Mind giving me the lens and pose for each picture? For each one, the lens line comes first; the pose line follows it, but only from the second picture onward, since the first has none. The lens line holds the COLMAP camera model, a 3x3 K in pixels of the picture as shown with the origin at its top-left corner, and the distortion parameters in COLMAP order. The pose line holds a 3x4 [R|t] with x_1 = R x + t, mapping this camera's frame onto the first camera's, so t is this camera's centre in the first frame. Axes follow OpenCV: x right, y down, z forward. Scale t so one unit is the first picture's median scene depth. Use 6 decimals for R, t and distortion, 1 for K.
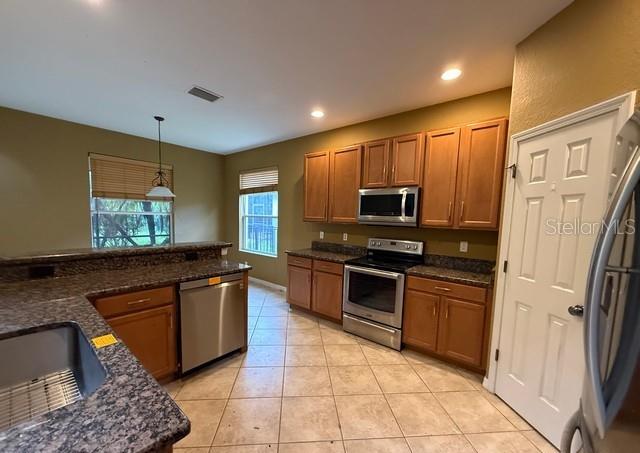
lens RADIAL K [[259.3, 0, 319.6], [0, 259.3, 240.4], [0, 0, 1]] dist [0.000232, 0.000028]
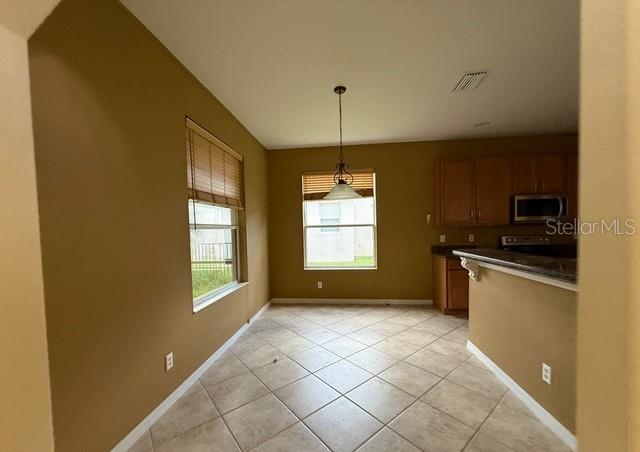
lens RADIAL K [[259.3, 0, 319.6], [0, 259.3, 239.9], [0, 0, 1]] dist [0.000232, 0.000028]
pose [[0.831962, -0.070808, 0.550295, -0.889942], [0.094317, 0.995437, -0.014507, -0.042712], [-0.546757, 0.063971, 0.834844, 0.372867]]
